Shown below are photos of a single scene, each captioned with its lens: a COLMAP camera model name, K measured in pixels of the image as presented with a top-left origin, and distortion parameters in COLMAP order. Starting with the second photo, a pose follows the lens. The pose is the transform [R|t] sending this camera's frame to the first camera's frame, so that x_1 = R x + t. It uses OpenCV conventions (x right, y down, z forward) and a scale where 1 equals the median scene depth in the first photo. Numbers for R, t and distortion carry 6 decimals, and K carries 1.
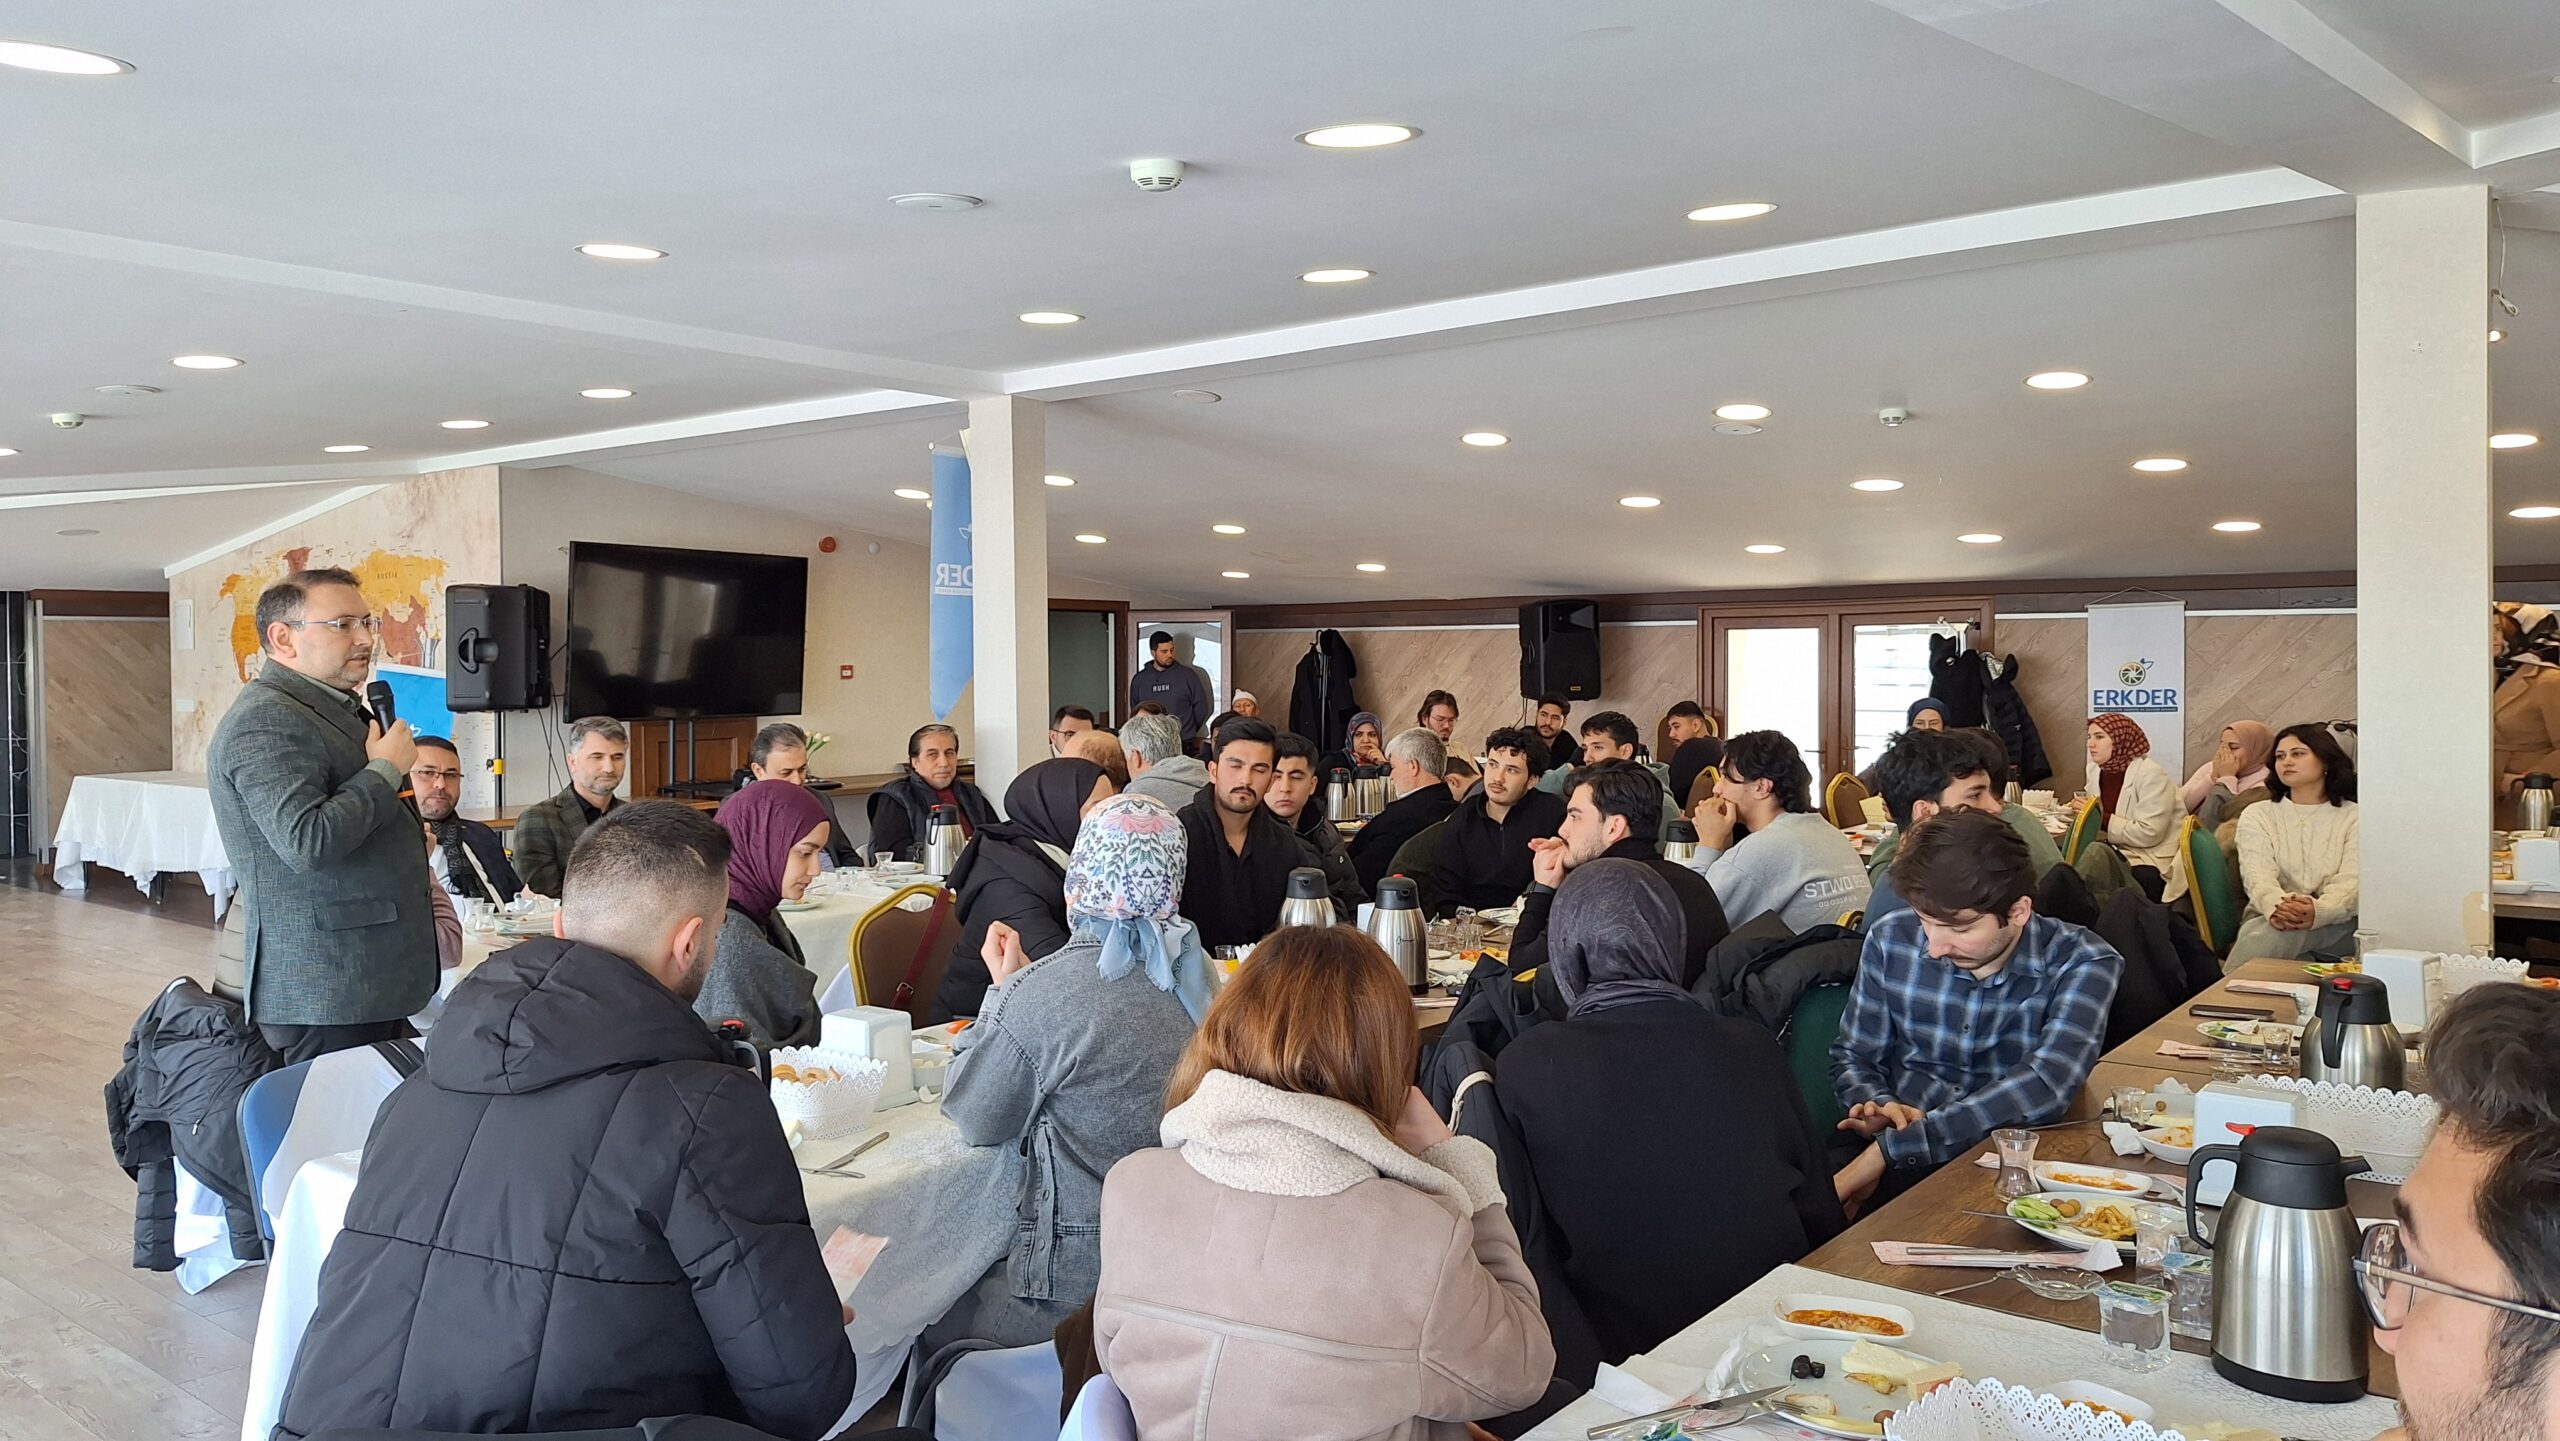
lens RADIAL K [[1772.0, 0, 1262.4], [0, 1772.0, 693.6], [0, 0, 1]] dist [0.114890, -0.128756]
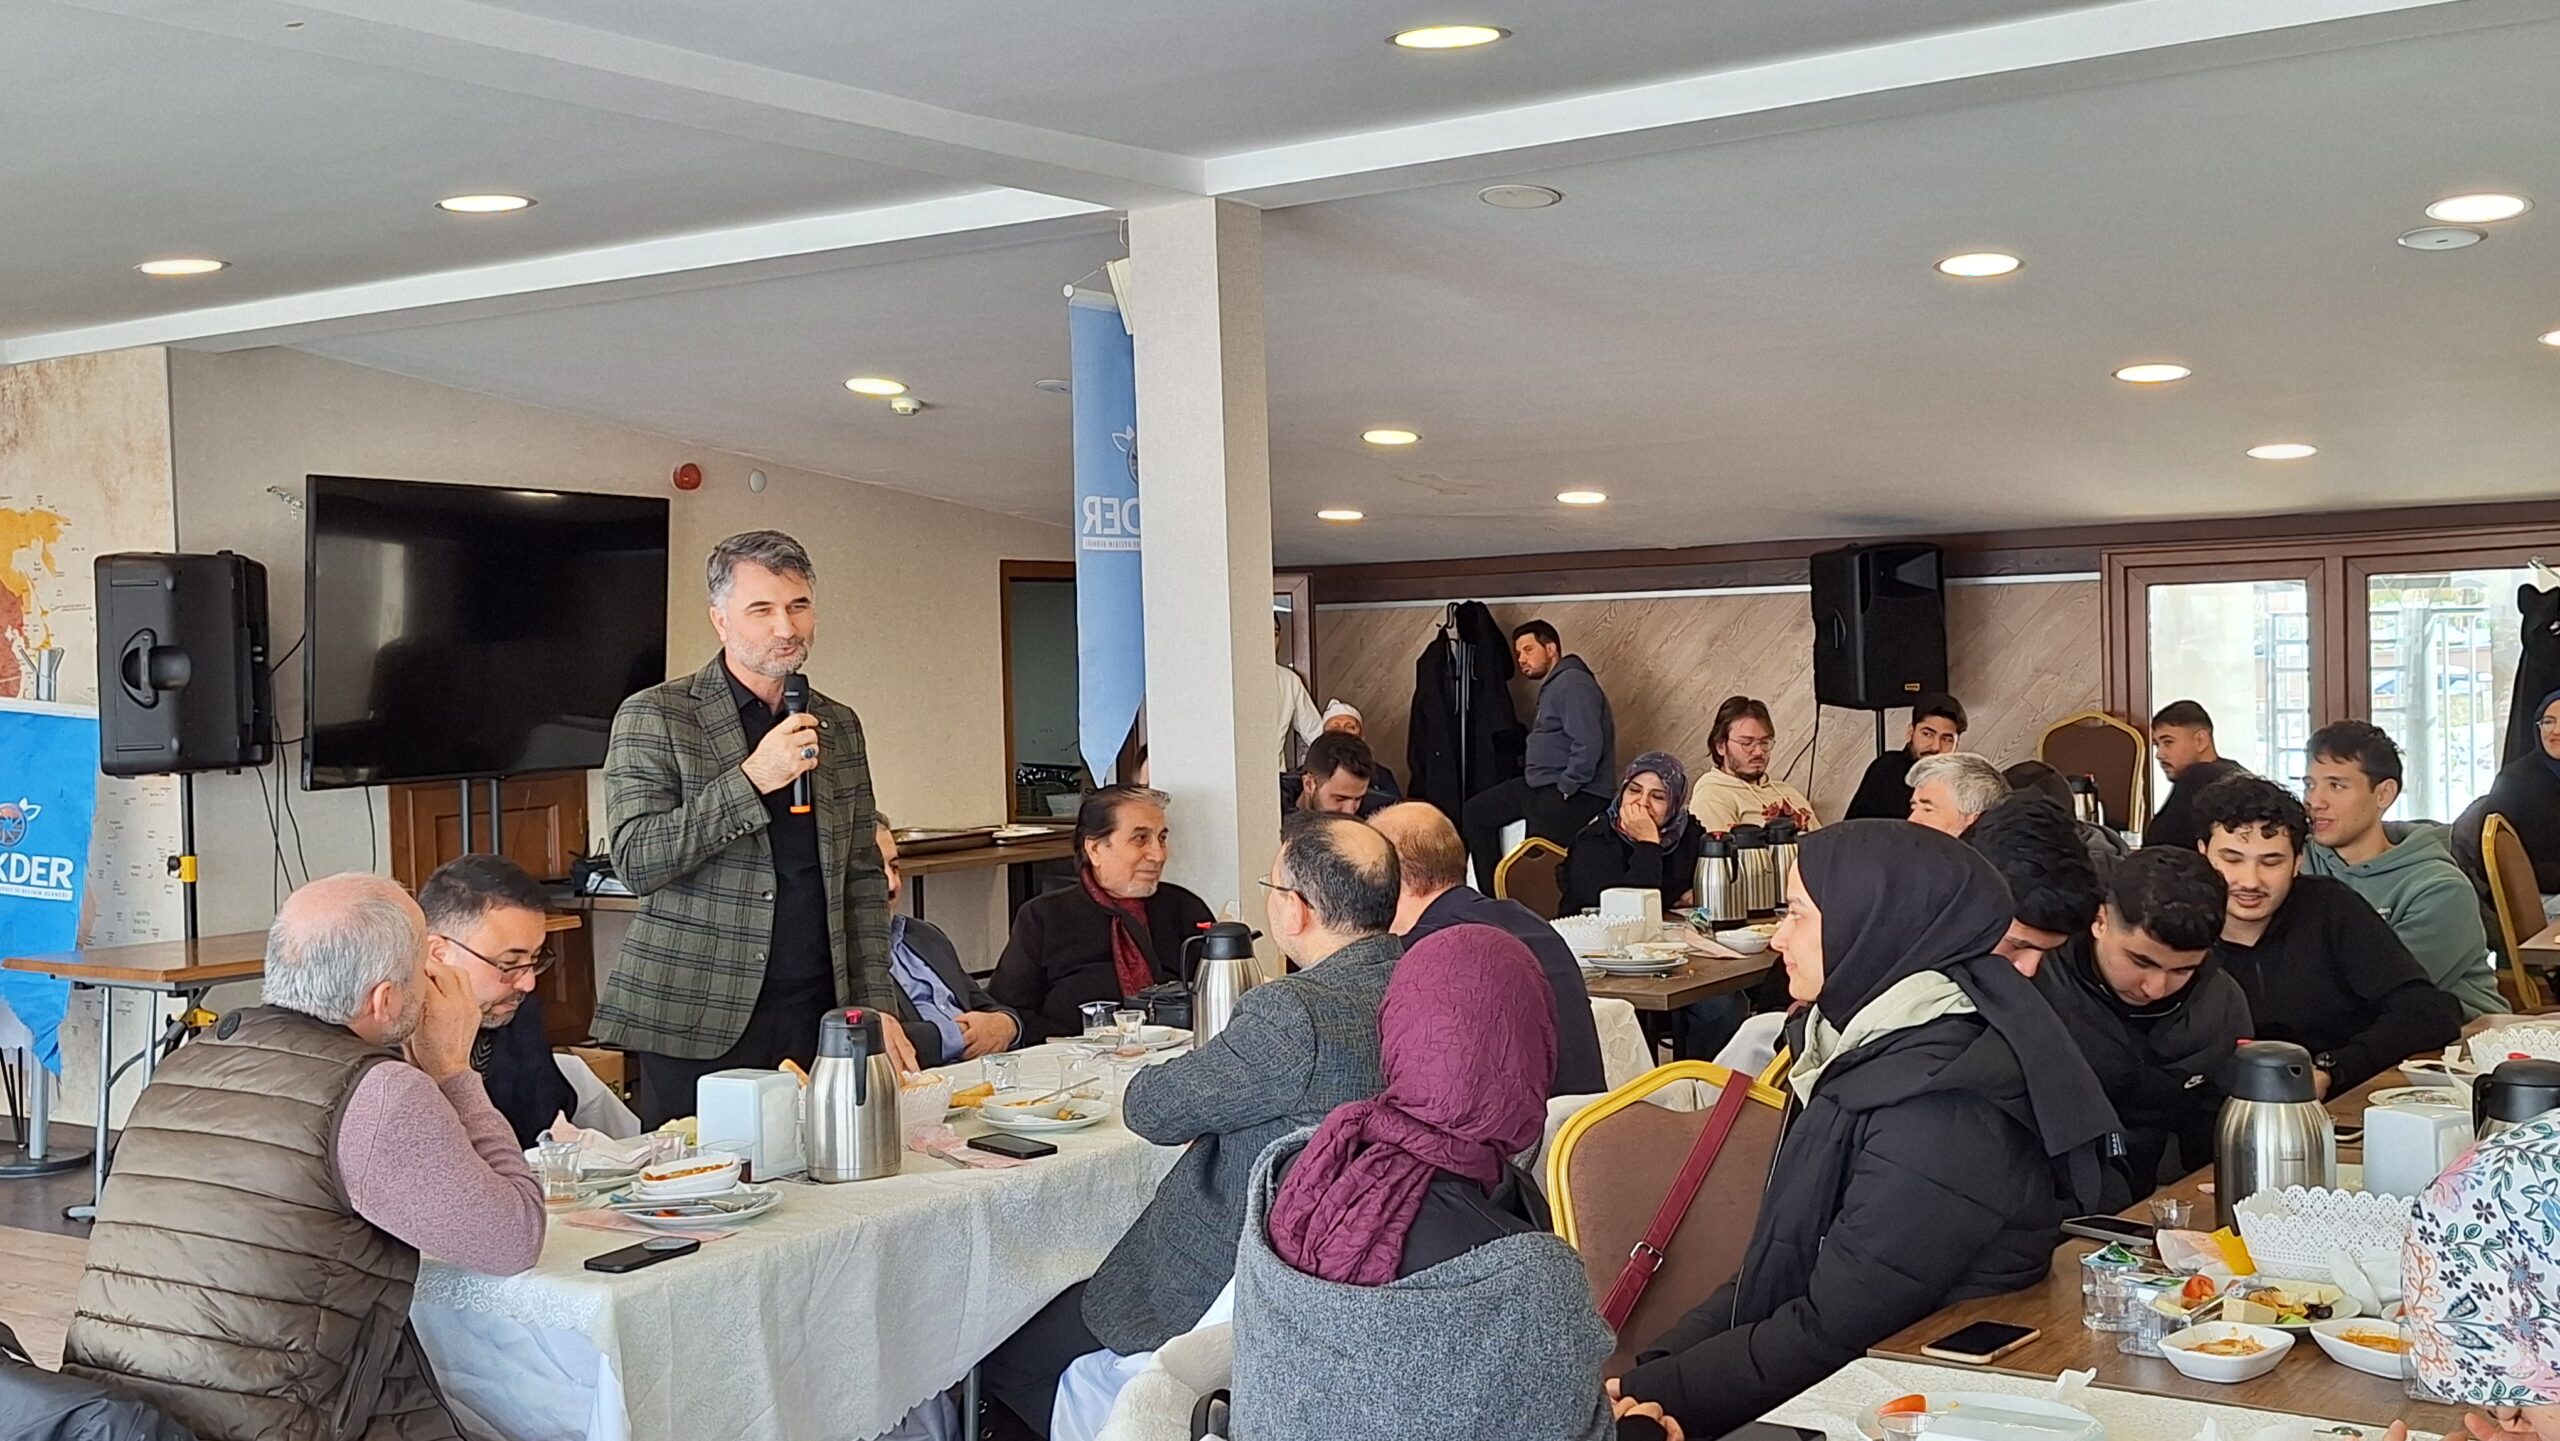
lens RADIAL K [[2666.7, 0, 1262.1], [0, 2666.7, 713.9], [0, 0, 1]] dist [0.128282, 0.001598]
pose [[0.996530, -0.025834, 0.079123, -0.162220], [0.025538, 0.999663, 0.004755, -0.004638], [-0.079219, -0.002718, 0.996854, 0.114698]]
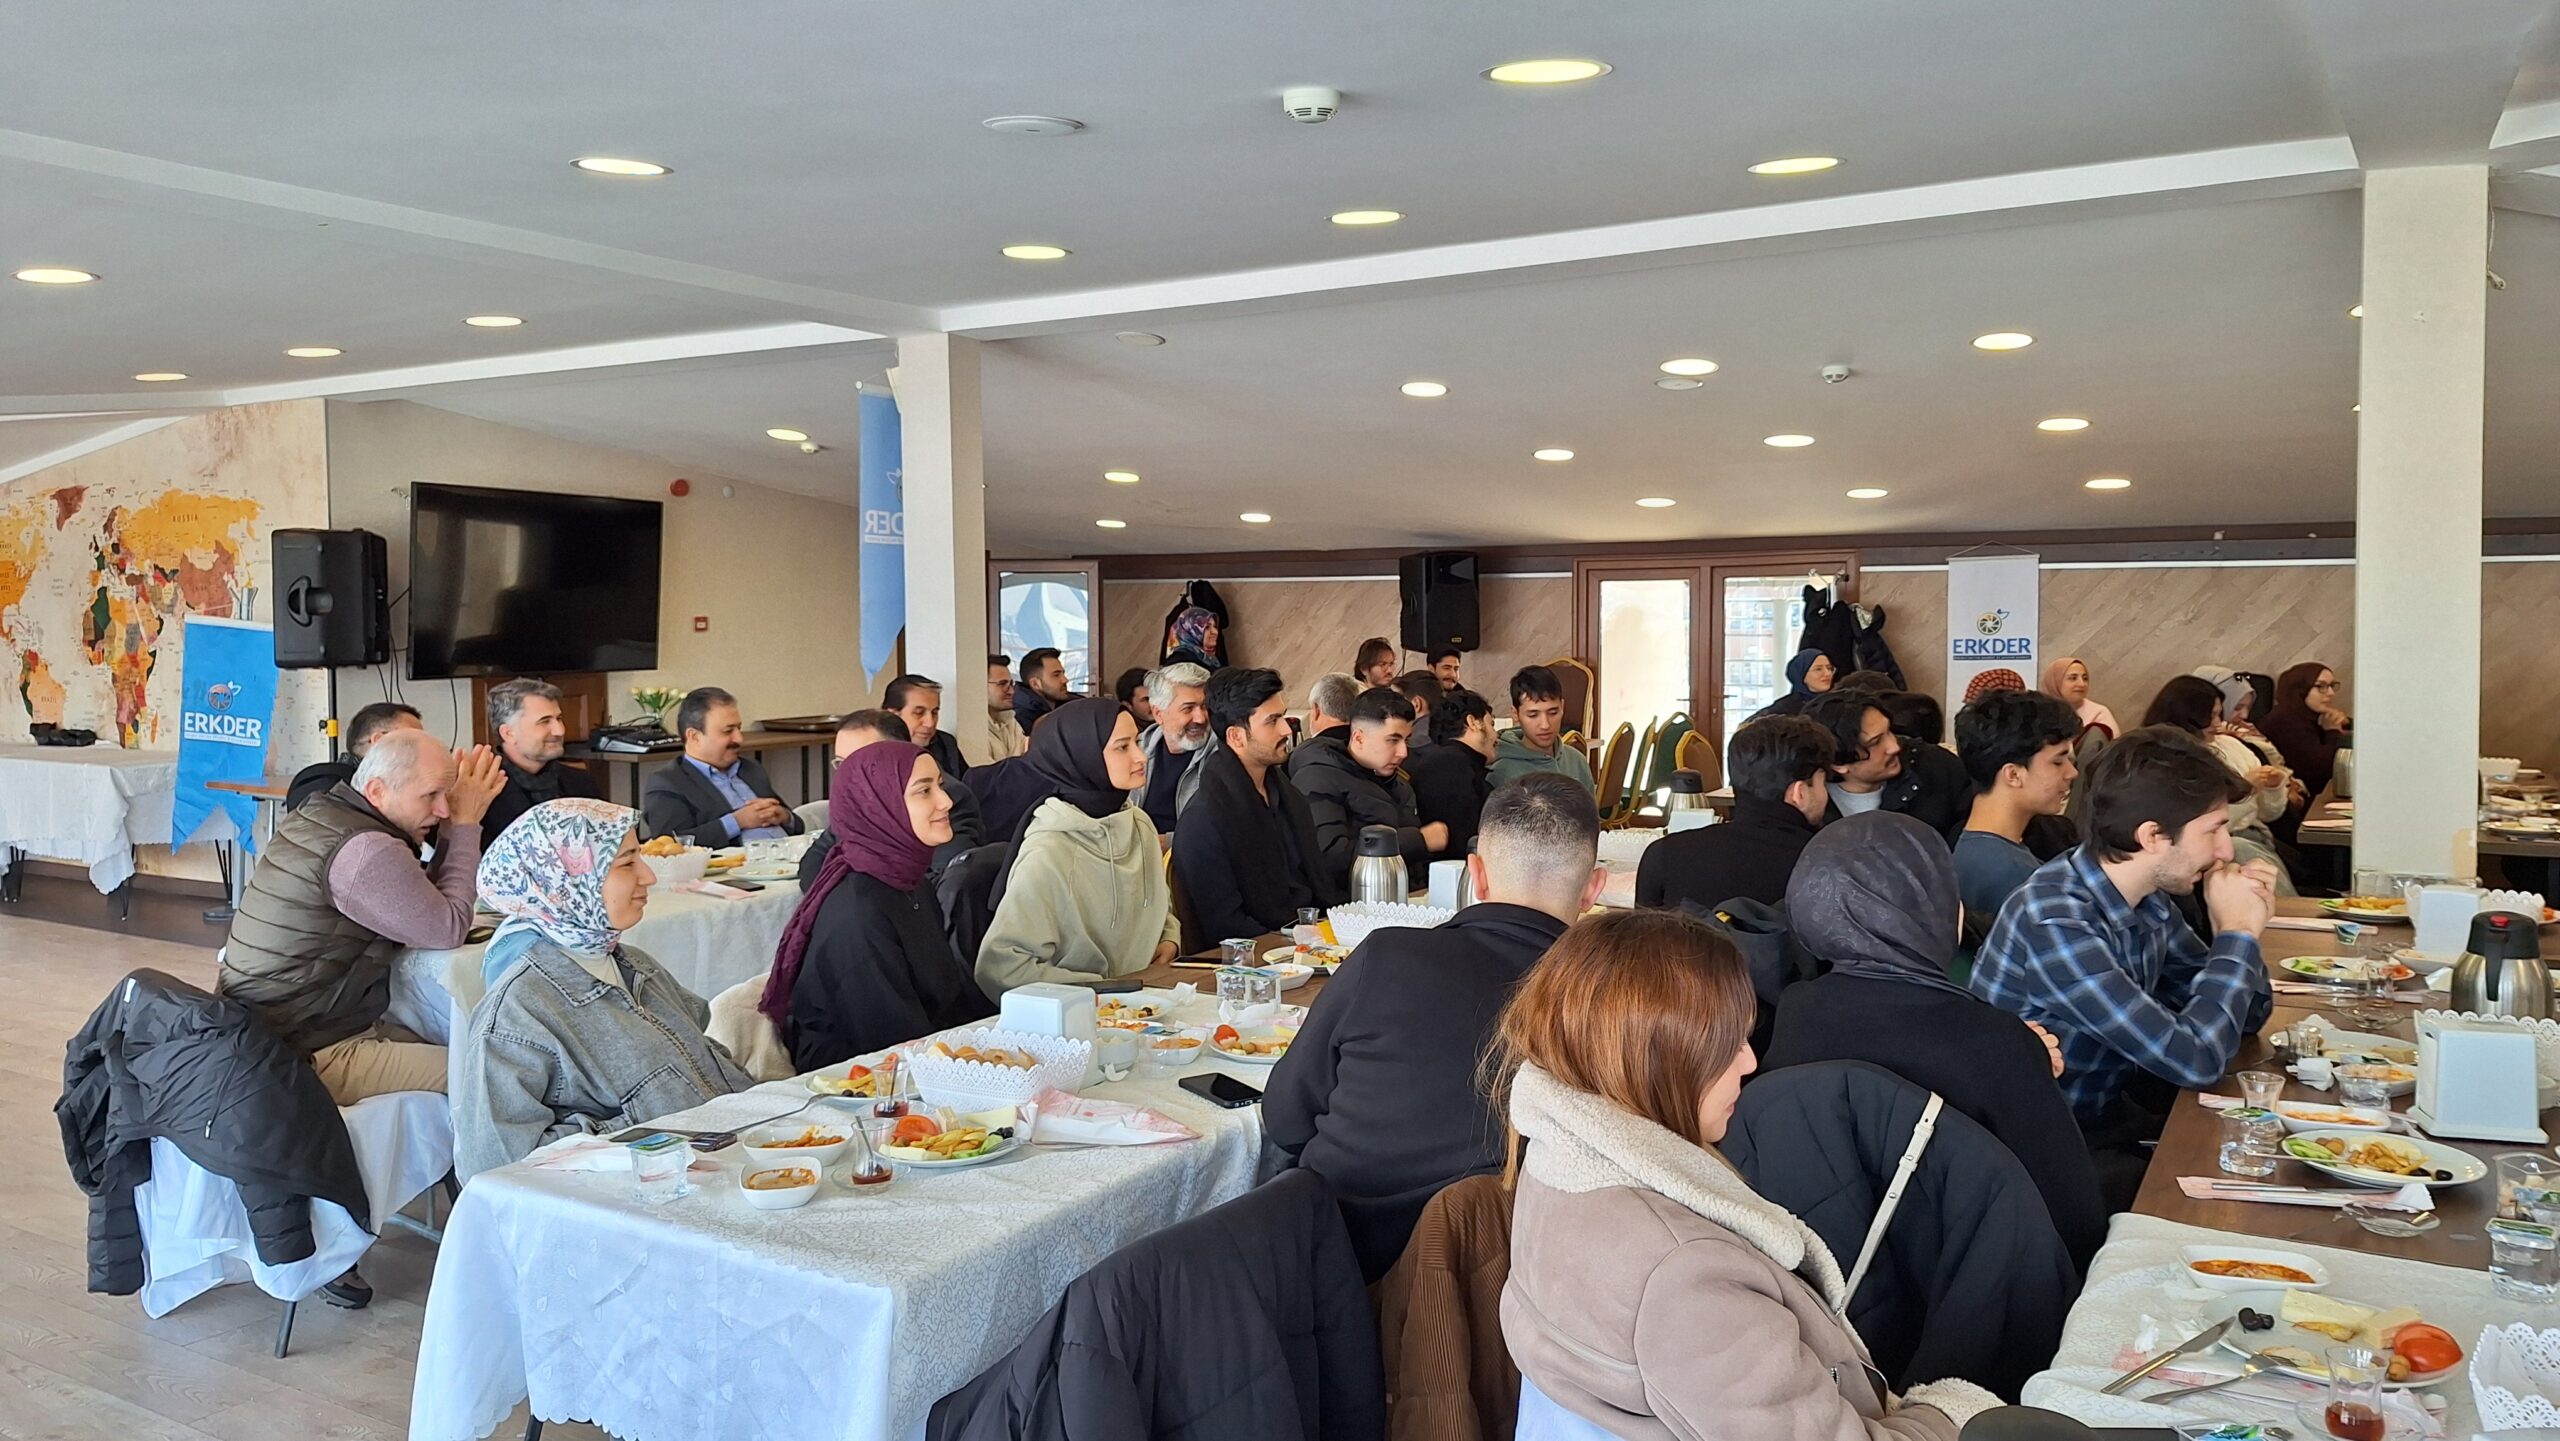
lens RADIAL K [[1783.2, 0, 1288.0], [0, 1783.2, 692.6], [0, 0, 1]] dist [0.123369, -0.144069]
pose [[0.990078, -0.007260, 0.140328, -0.079672], [0.003426, 0.999615, 0.027546, -0.001358], [-0.140474, -0.026792, 0.989722, 0.016065]]
